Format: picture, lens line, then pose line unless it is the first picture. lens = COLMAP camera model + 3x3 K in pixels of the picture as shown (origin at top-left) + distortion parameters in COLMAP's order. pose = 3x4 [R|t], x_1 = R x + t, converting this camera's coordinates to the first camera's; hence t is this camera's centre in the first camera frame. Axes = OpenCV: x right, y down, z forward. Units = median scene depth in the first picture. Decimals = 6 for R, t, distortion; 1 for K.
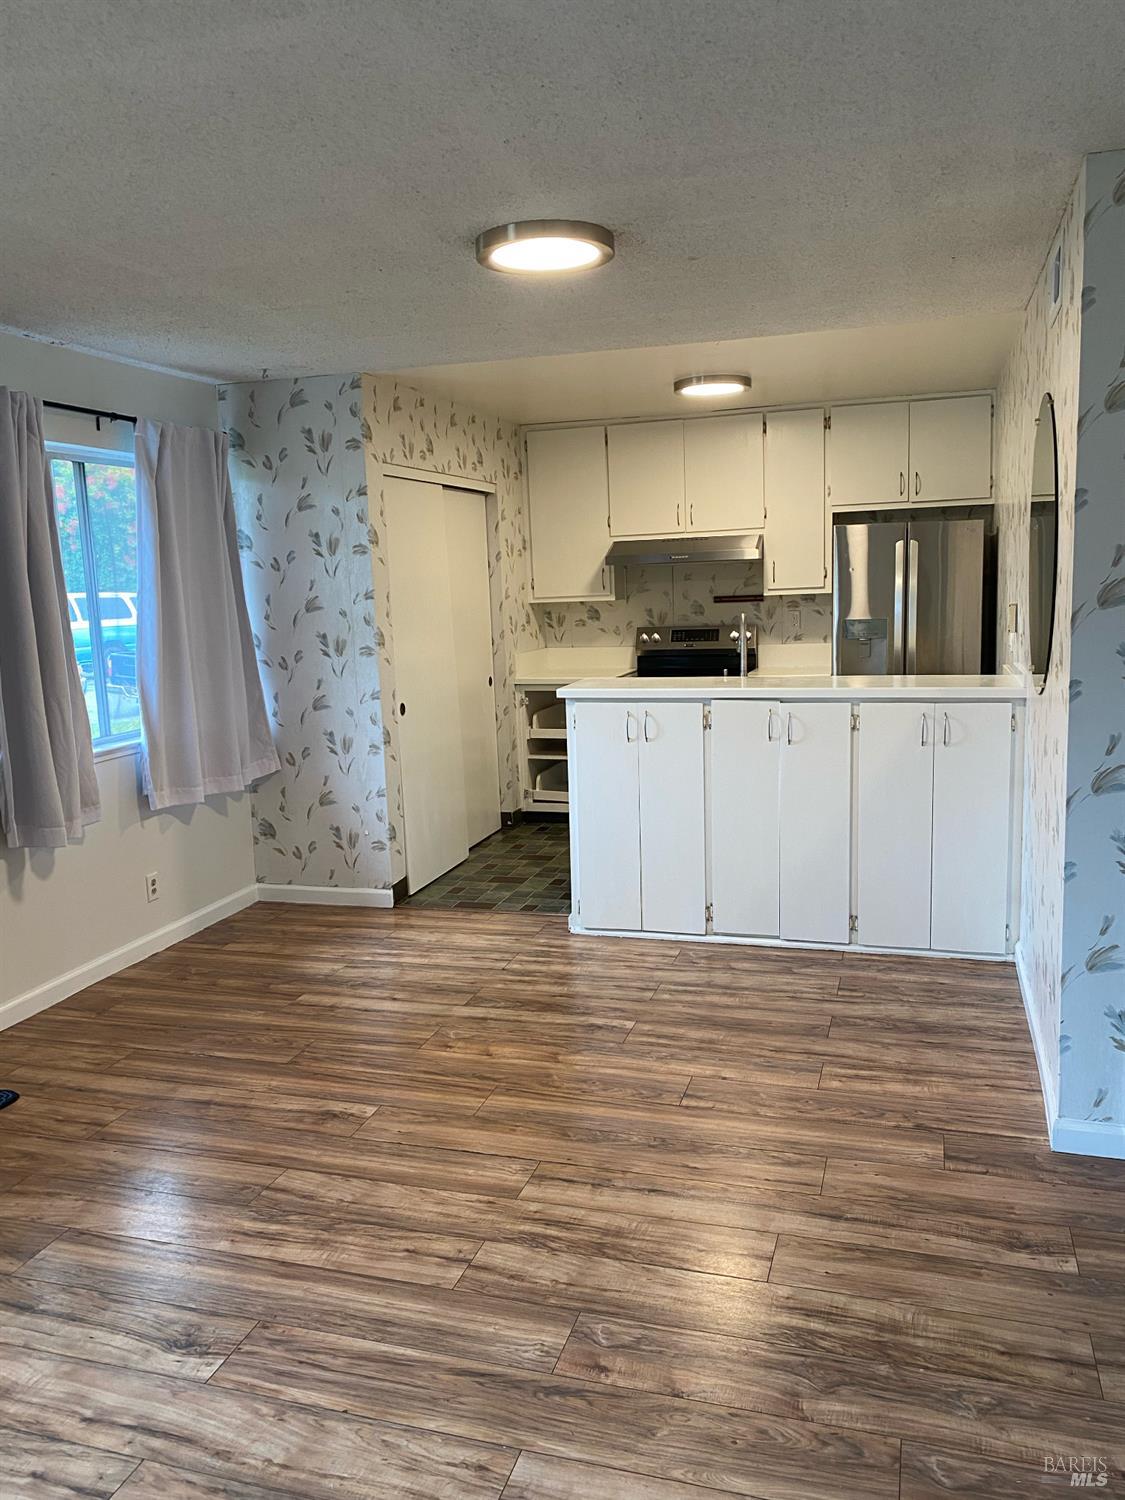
lens RADIAL K [[1147.8, 0, 552.1], [0, 1147.8, 747.7], [0, 0, 1]] dist [0.037287, -0.040650]
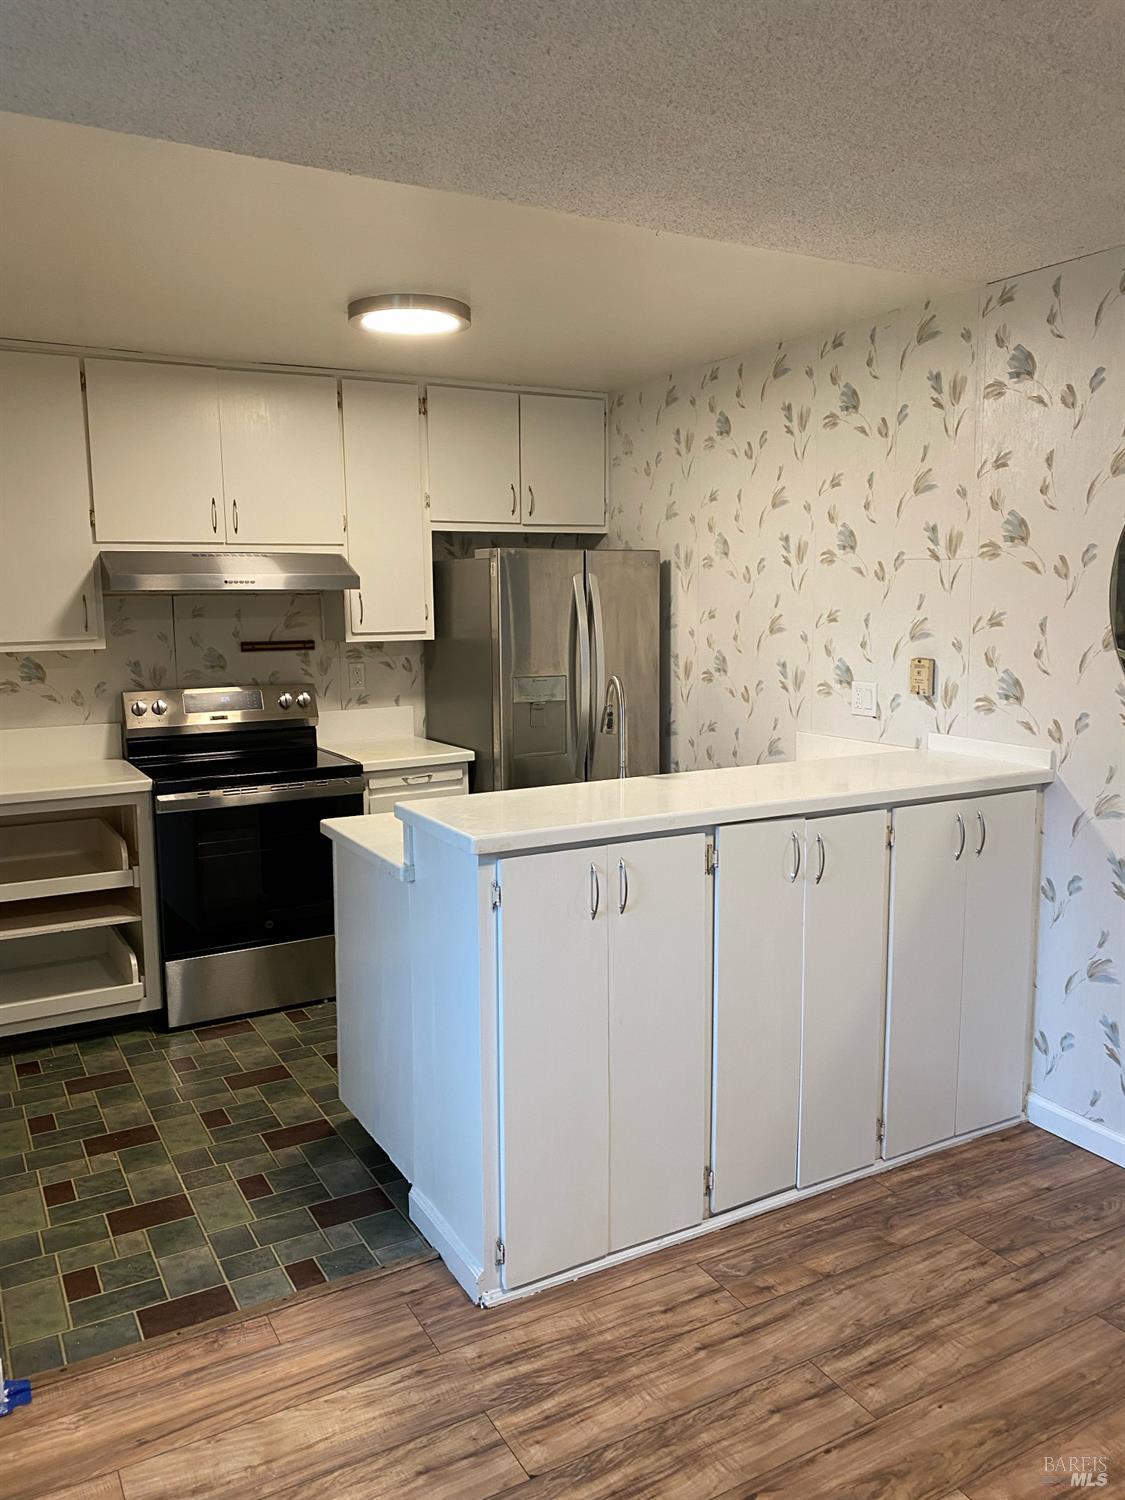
lens RADIAL K [[1147.8, 0, 567.5], [0, 1147.8, 731.9], [0, 0, 1]] dist [0.037287, -0.040650]
pose [[0.677782, -0.058868, 0.732902, -0.331834], [0.091442, 0.995800, -0.004581, -0.090777], [-0.729554, 0.070123, 0.680318, 0.628155]]
